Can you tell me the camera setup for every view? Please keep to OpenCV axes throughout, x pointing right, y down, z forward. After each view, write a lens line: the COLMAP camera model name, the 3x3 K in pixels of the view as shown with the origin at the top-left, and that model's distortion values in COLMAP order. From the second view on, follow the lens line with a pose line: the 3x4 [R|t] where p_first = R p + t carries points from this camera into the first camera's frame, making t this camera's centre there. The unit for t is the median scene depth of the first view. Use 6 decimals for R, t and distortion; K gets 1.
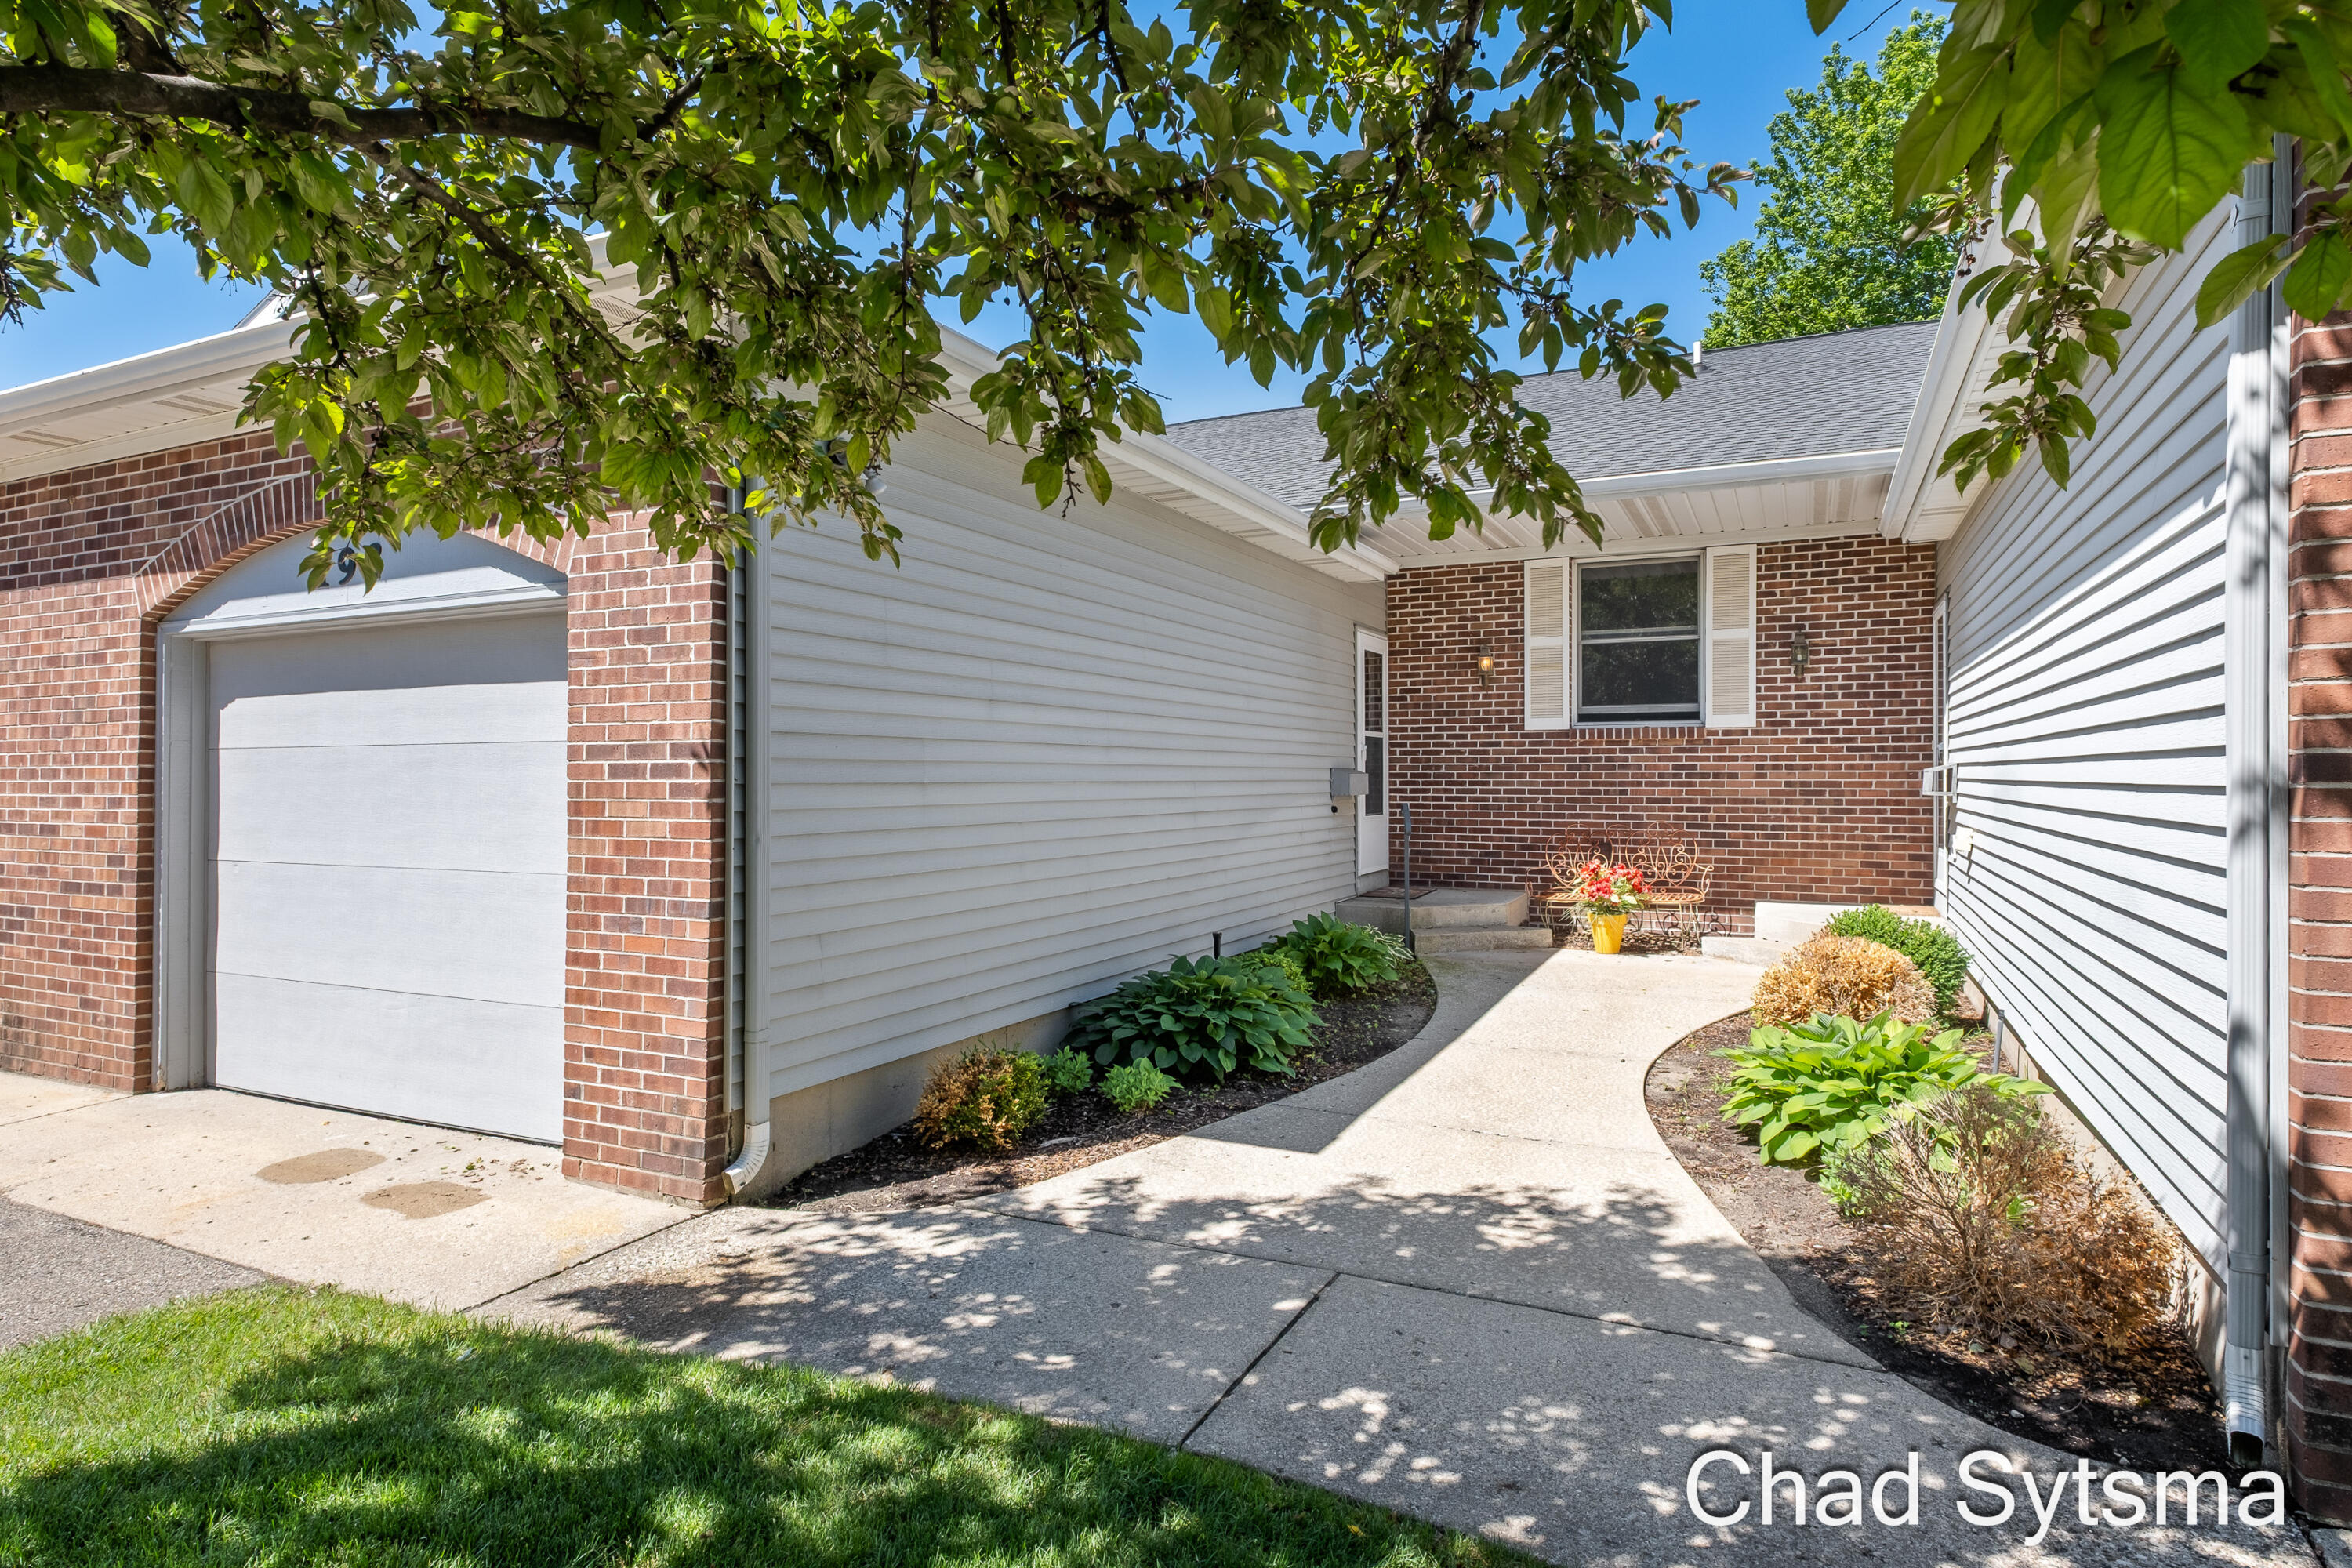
lens RADIAL K [[1249.4, 0, 1173.4], [0, 1249.4, 774.6], [0, 0, 1]] dist [0.000489, 0.003083]
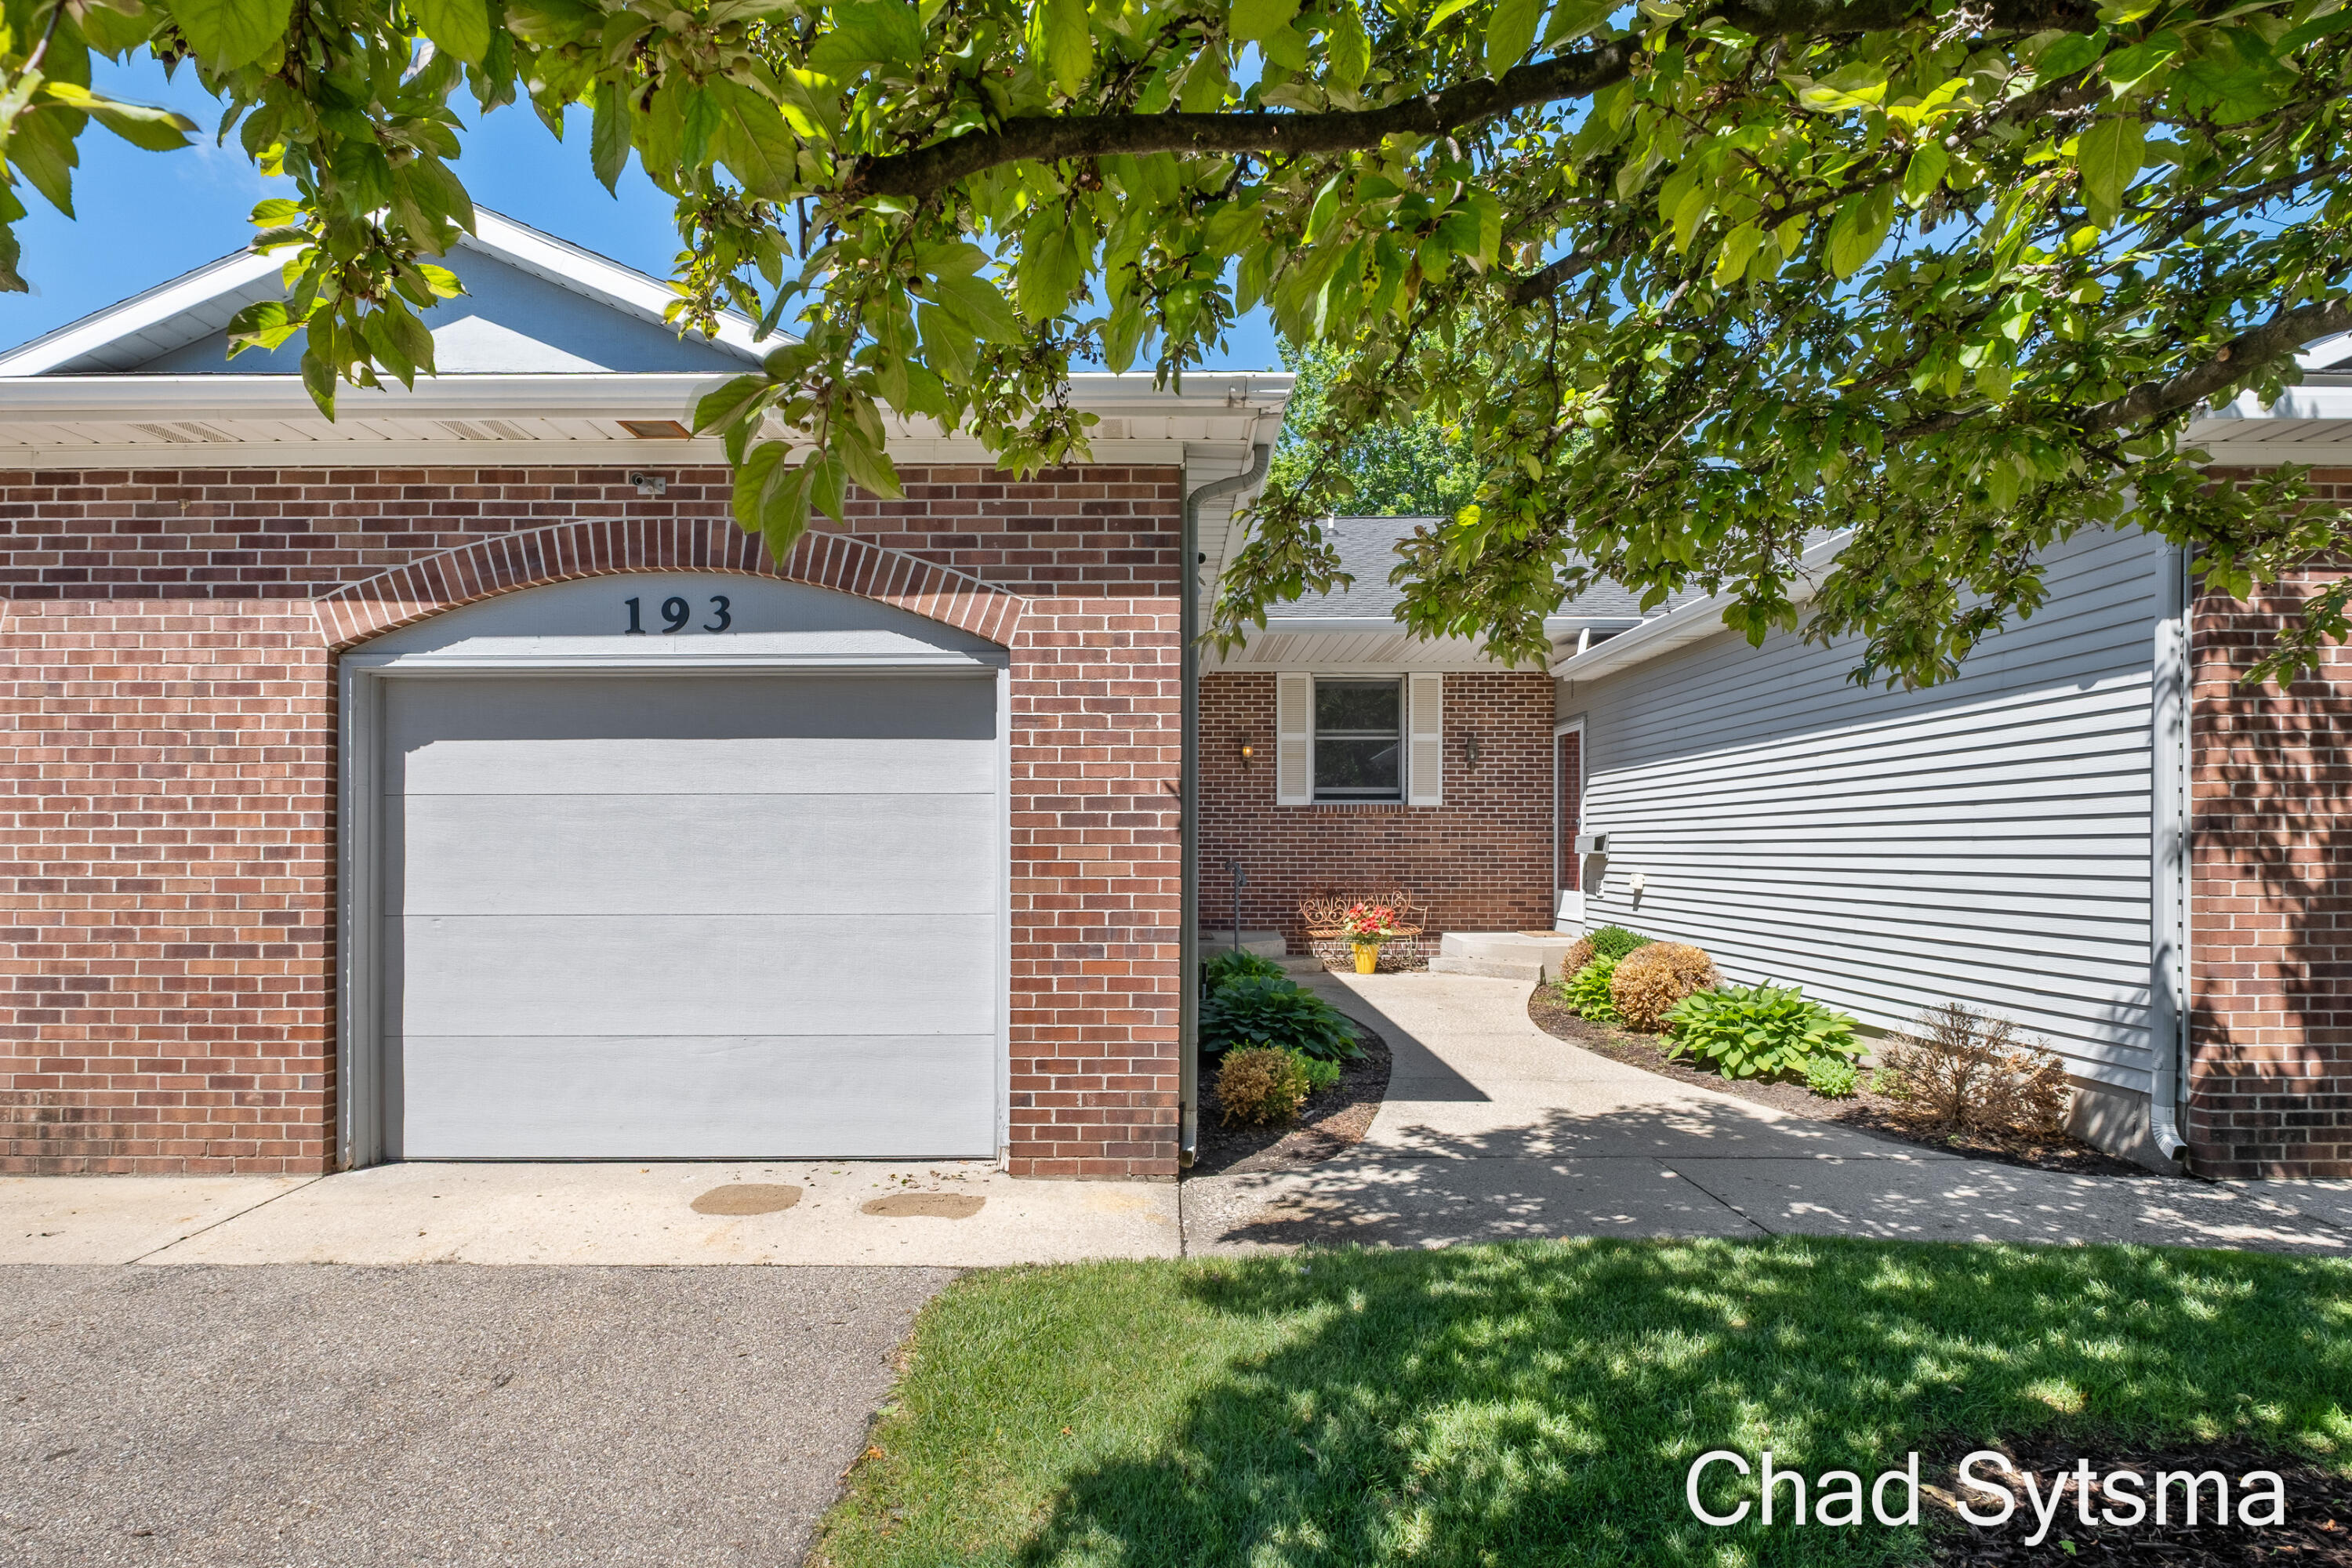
lens RADIAL K [[1127.6, 0, 1148.6], [0, 1127.6, 853.6], [0, 0, 1]] dist [0.006553, -0.003656]
pose [[0.908239, 0.000558, 0.418451, -0.814054], [-0.002672, 0.999986, 0.004465, 0.023433], [-0.418443, -0.005173, 0.908228, 0.015122]]
